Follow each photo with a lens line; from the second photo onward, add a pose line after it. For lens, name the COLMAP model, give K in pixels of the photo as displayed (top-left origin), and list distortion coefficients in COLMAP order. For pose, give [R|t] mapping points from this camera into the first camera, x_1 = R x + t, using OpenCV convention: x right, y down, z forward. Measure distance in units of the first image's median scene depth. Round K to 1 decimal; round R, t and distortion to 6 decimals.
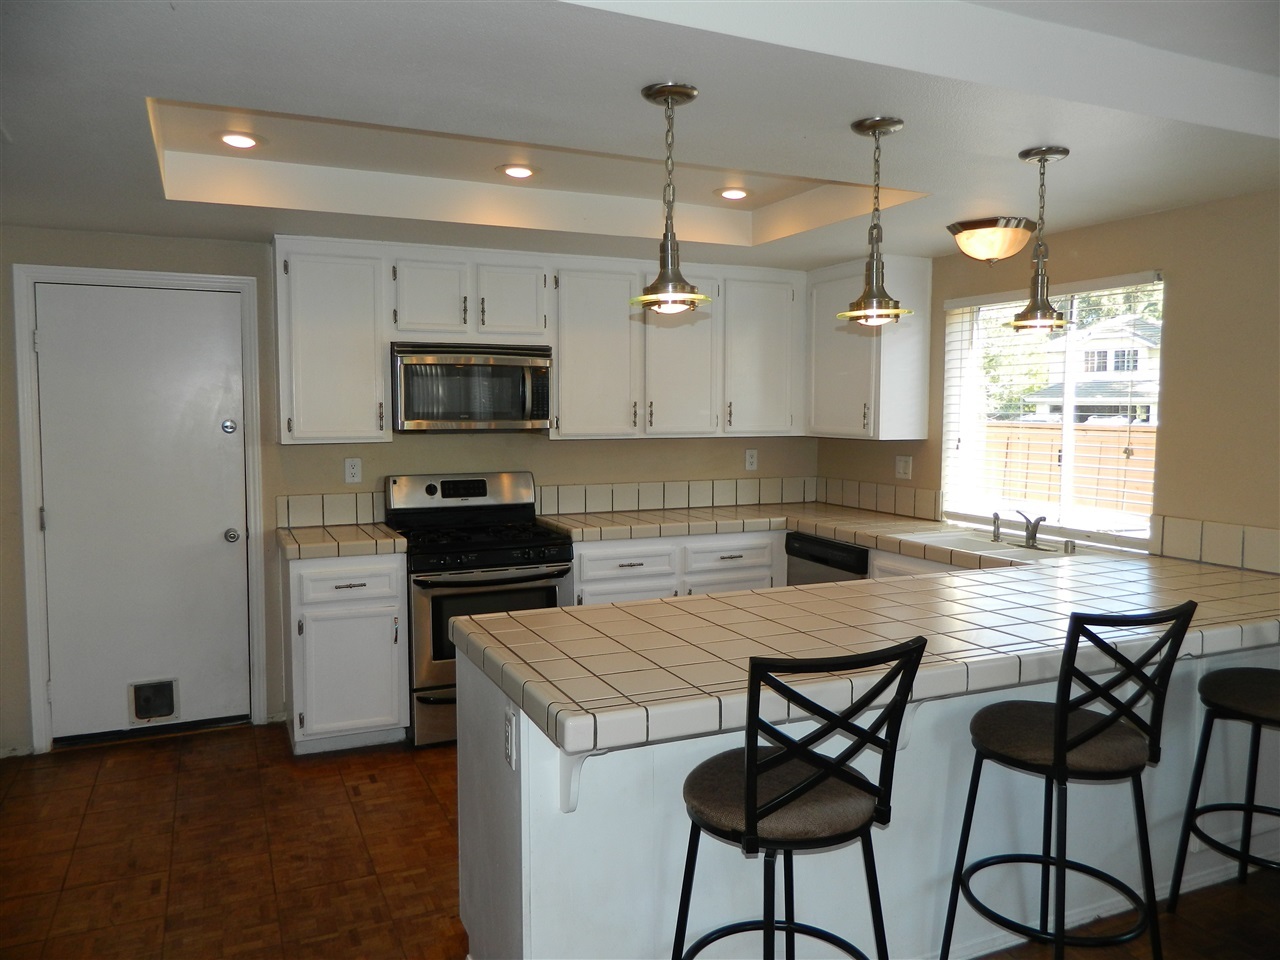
lens RADIAL K [[949.1, 0, 642.7], [0, 949.1, 474.1], [0, 0, 1]] dist [-0.000826, 0.005866]
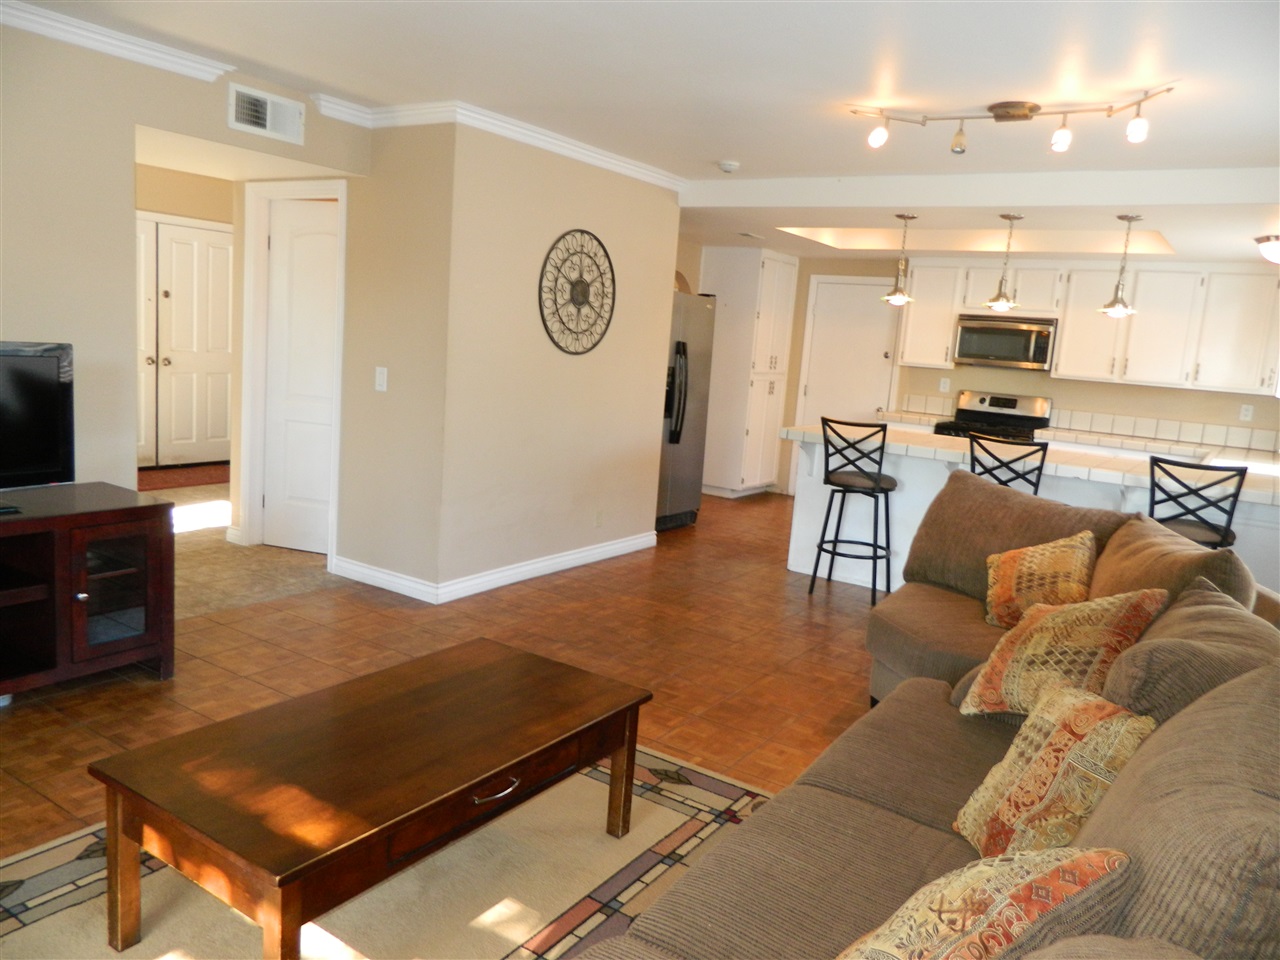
lens RADIAL K [[949.1, 0, 641.5], [0, 949.1, 481.6], [0, 0, 1]] dist [-0.000826, 0.005866]
pose [[0.518062, 0.167657, -0.838751, 0.935142], [-0.136124, 0.984265, 0.112666, 0.051949], [0.844442, 0.055806, 0.532732, -0.438342]]
